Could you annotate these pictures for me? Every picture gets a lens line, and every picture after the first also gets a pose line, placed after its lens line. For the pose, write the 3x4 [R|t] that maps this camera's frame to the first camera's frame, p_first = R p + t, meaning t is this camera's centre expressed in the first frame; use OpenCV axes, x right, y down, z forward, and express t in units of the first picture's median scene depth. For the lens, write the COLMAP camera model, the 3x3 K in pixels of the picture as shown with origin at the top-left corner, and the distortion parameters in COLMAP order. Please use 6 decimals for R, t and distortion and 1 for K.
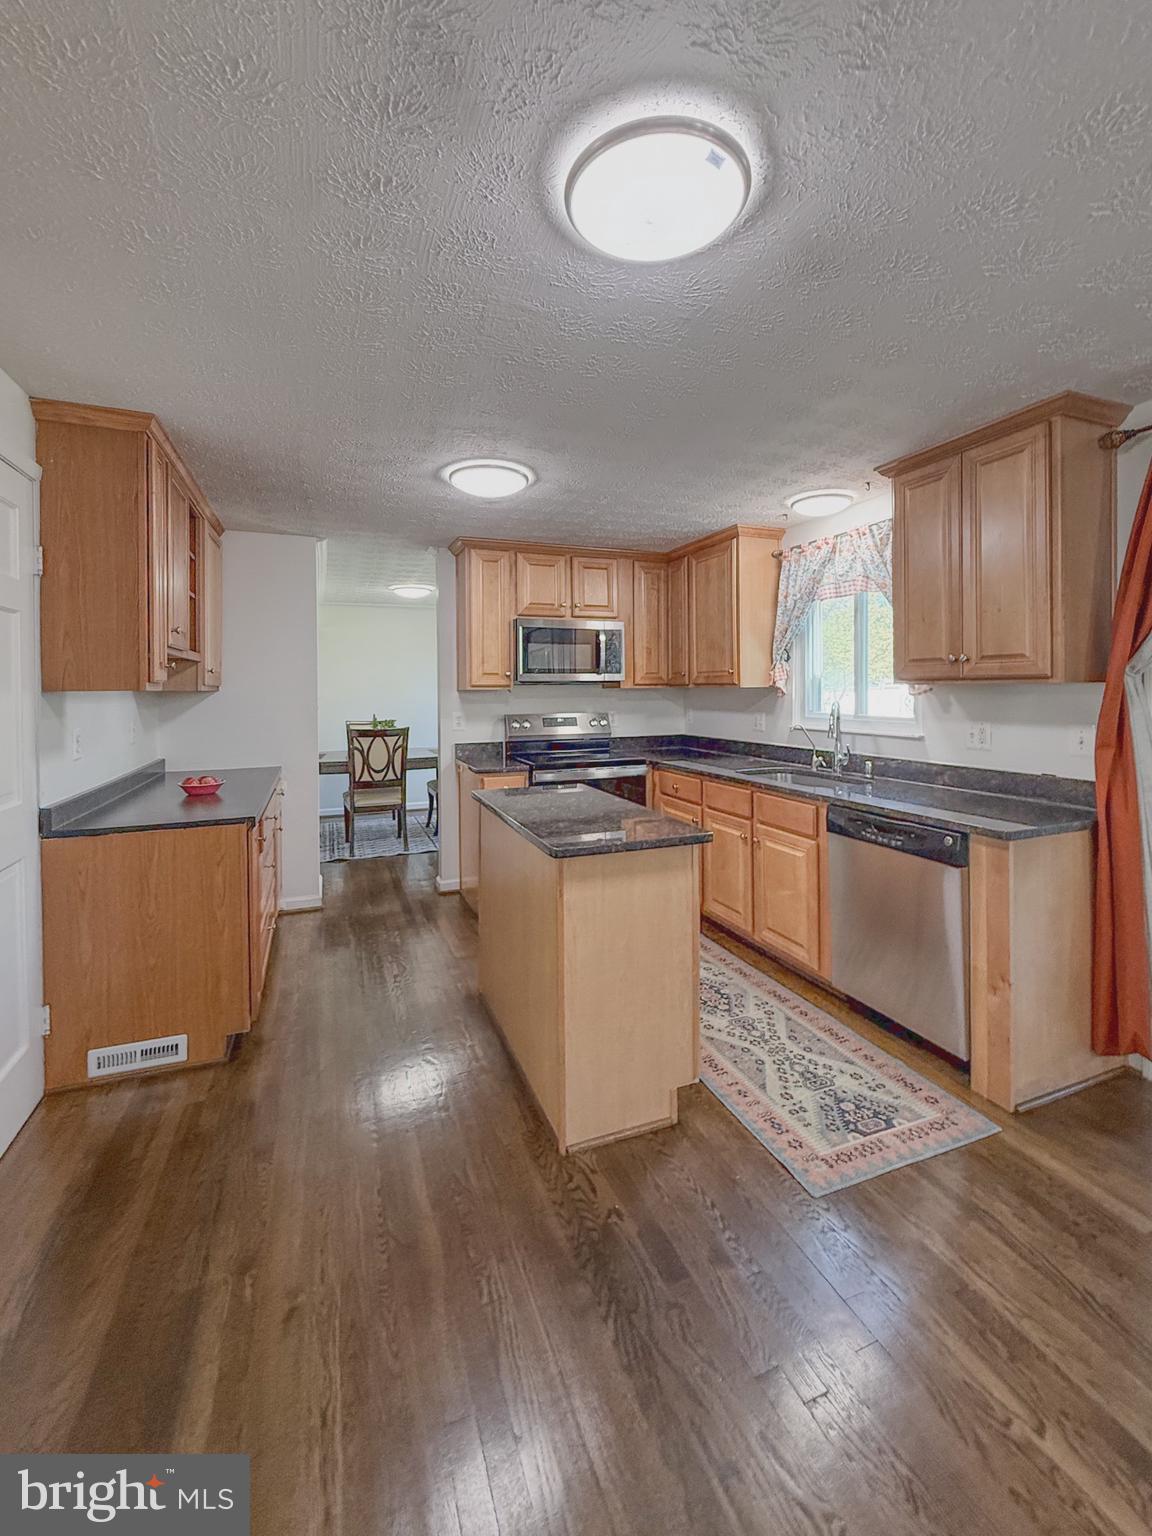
lens RADIAL K [[643.3, 0, 580.0], [0, 643.3, 697.3], [0, 0, 1]] dist [-0.001010, -0.000445]
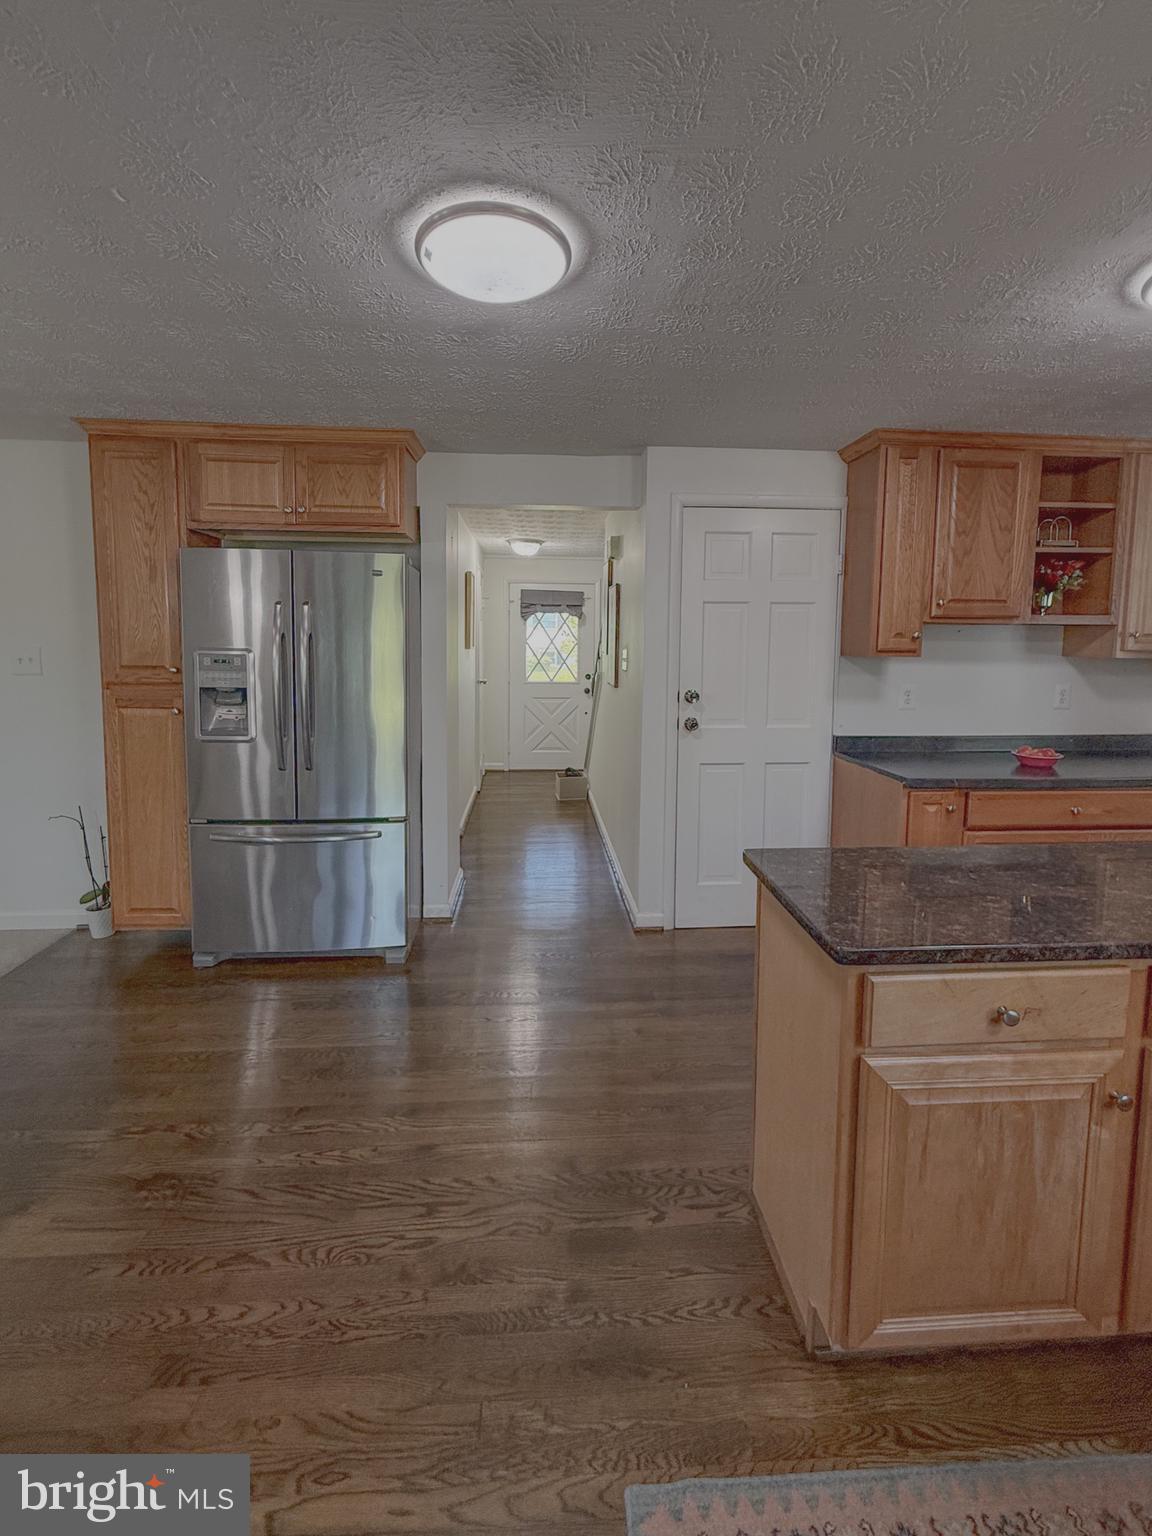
lens RADIAL K [[643.3, 0, 578.1], [0, 643.3, 694.0], [0, 0, 1]] dist [-0.001010, -0.000445]
pose [[-0.305707, 0.084335, -0.948383, 0.432172], [-0.015828, 0.995482, 0.093625, -0.029333], [0.951994, 0.043633, -0.302991, 0.526213]]
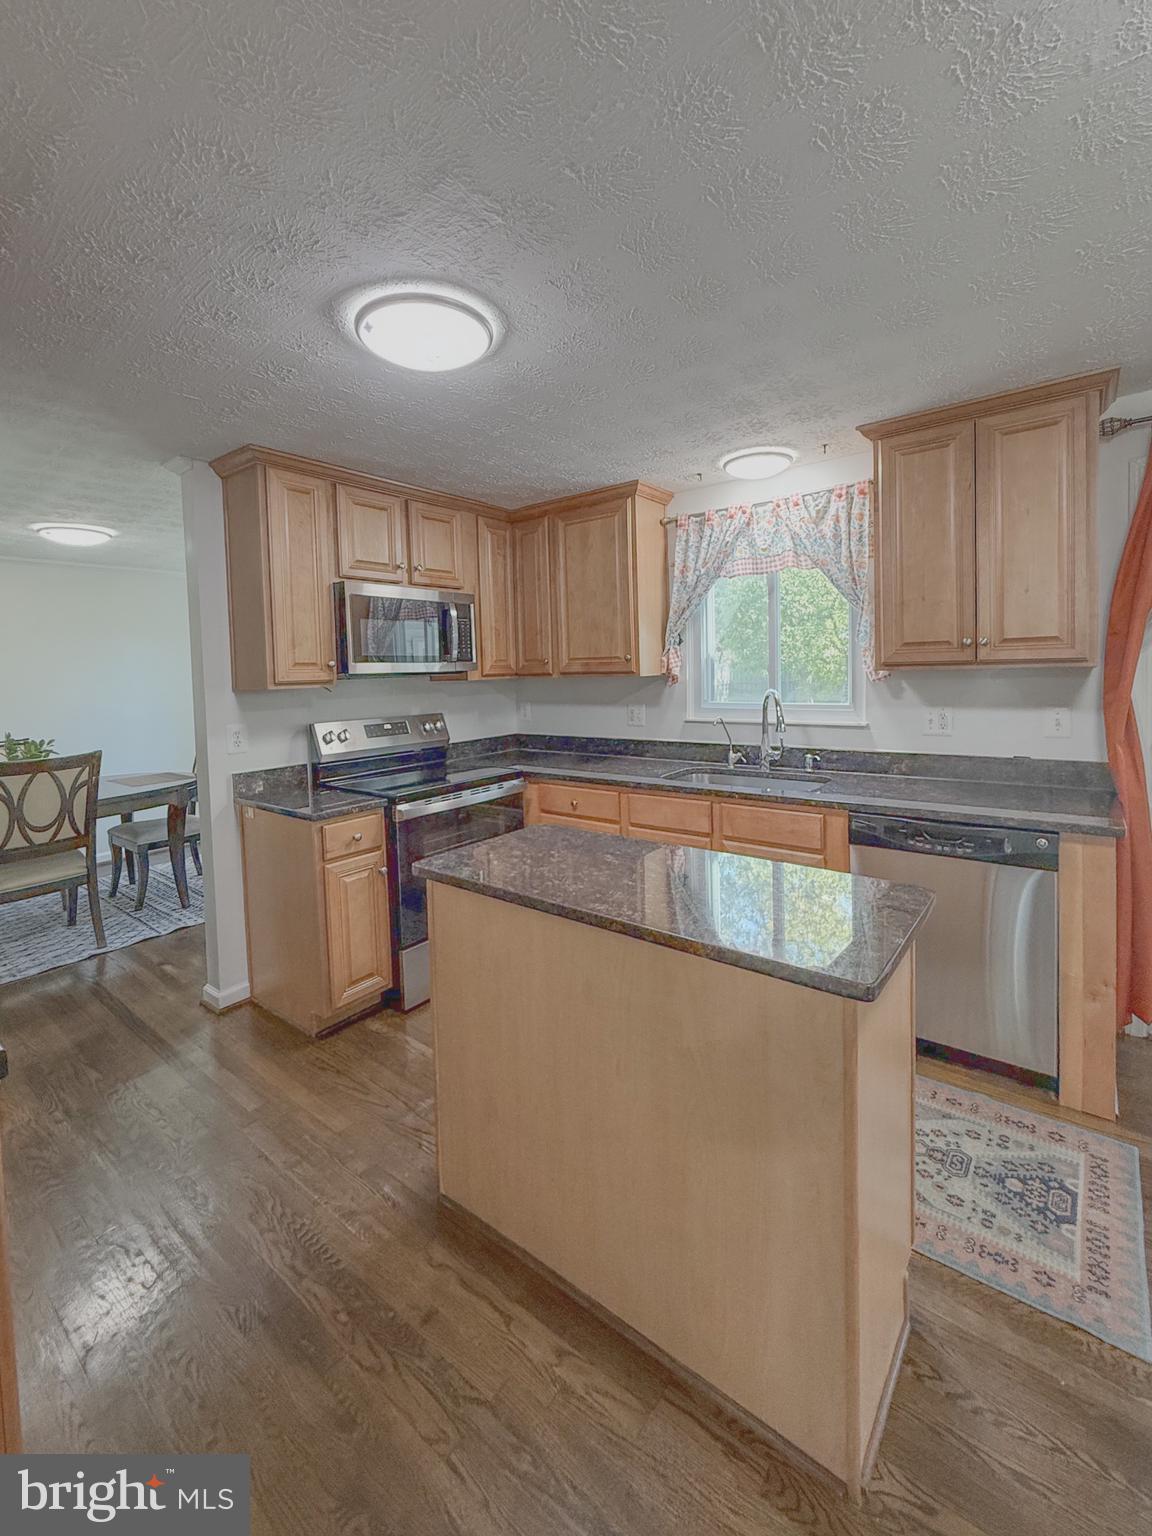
lens RADIAL K [[643.3, 0, 581.1], [0, 643.3, 697.2], [0, 0, 1]] dist [-0.001010, -0.000445]
pose [[0.862170, -0.039310, 0.505091, -0.260224], [0.028375, 0.999167, 0.029329, -0.015975], [-0.505824, -0.010955, 0.862567, 0.331804]]
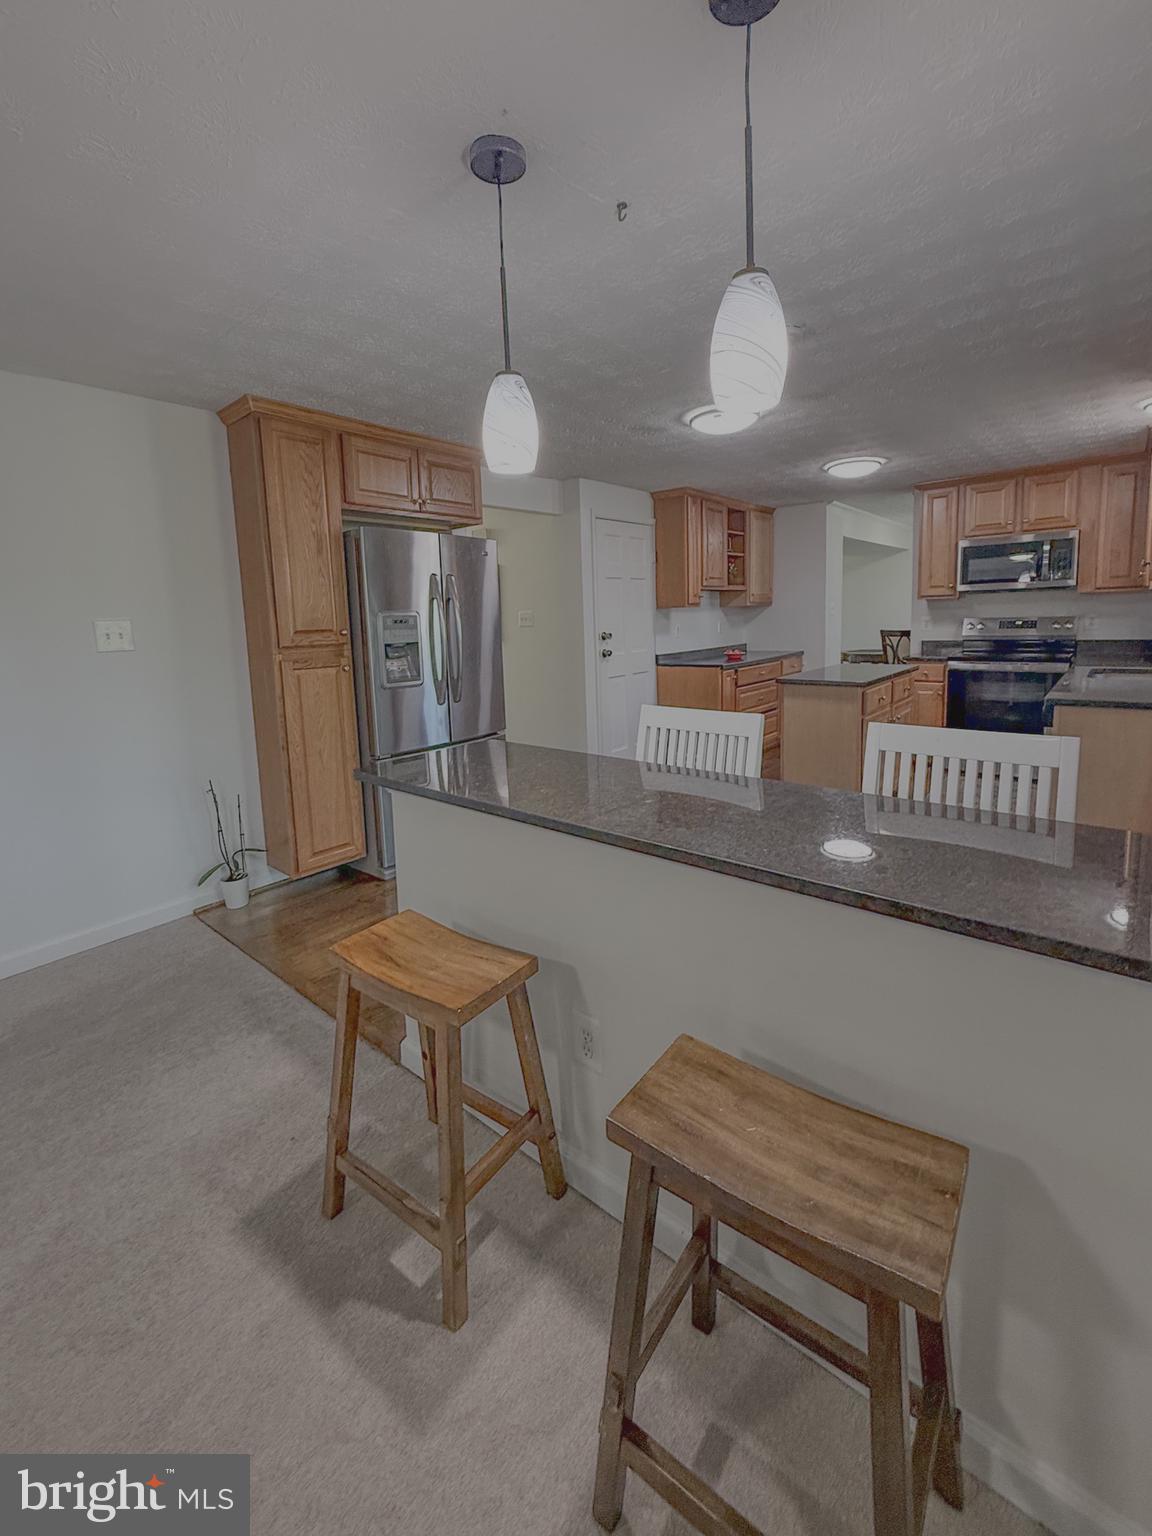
lens RADIAL K [[643.3, 0, 580.4], [0, 643.3, 696.7], [0, 0, 1]] dist [-0.001010, -0.000445]
pose [[0.469428, 0.101503, -0.877117, 0.780234], [0.021789, 0.991736, 0.126429, 0.004786], [0.882702, -0.078461, 0.463337, -0.288992]]
